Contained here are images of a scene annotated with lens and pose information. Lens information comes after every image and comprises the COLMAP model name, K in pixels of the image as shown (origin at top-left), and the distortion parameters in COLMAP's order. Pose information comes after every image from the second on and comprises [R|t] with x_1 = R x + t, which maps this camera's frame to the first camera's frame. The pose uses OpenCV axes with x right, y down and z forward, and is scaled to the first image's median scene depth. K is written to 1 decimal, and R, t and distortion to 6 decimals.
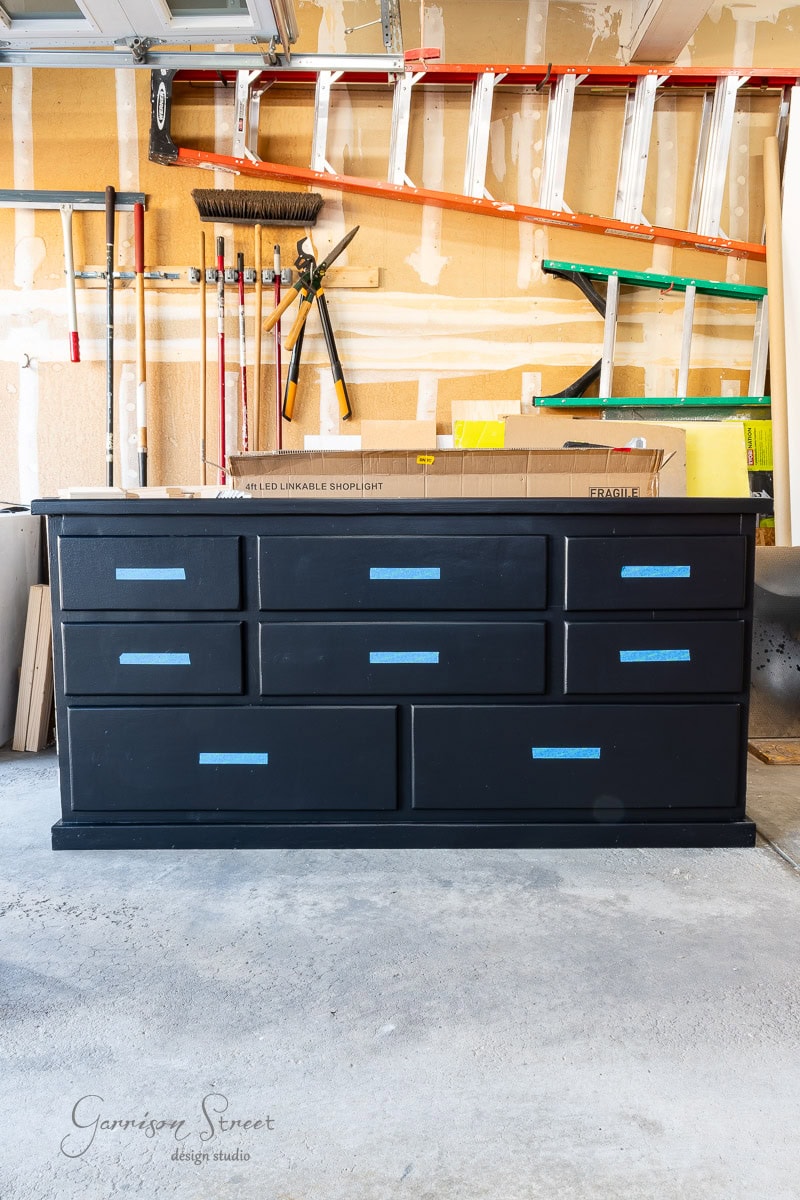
lens RADIAL K [[992.3, 0, 407.3], [0, 992.3, 643.0], [0, 0, 1]] dist [0.008110, -0.015688]
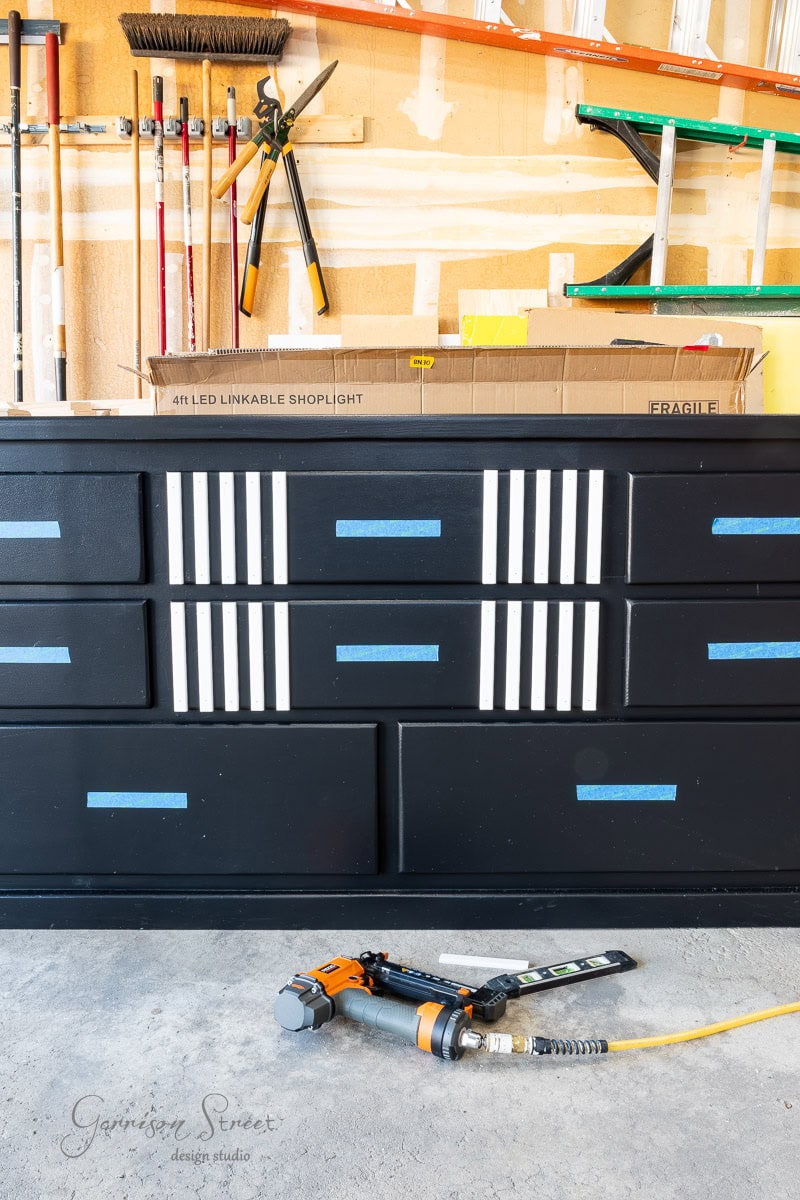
lens RADIAL K [[1086.6, 0, 403.9], [0, 1086.6, 607.1], [0, 0, 1]] dist [-0.034589, 0.012074]
pose [[0.999987, 0.000152, -0.005108, 0.006915], [-0.000005, 0.999588, 0.028710, -0.021901], [0.005110, -0.028709, 0.999575, 0.154803]]
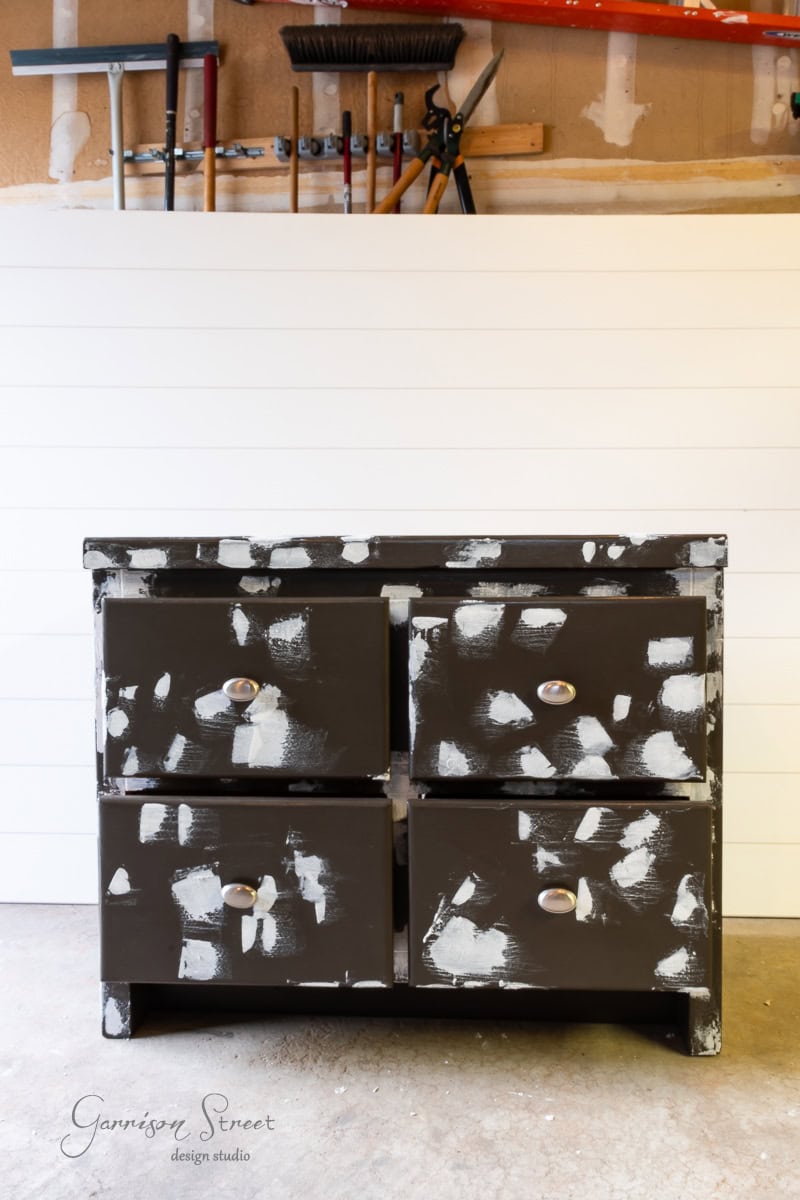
lens RADIAL K [[1037.5, 0, 418.0], [0, 1037.5, 563.1], [0, 0, 1]] dist [-0.009770, -0.005997]
pose [[0.988879, 0.001105, -0.148717, -0.007660], [-0.017828, 0.993642, -0.111161, 0.006976], [0.147649, 0.112576, 0.982612, 0.318481]]
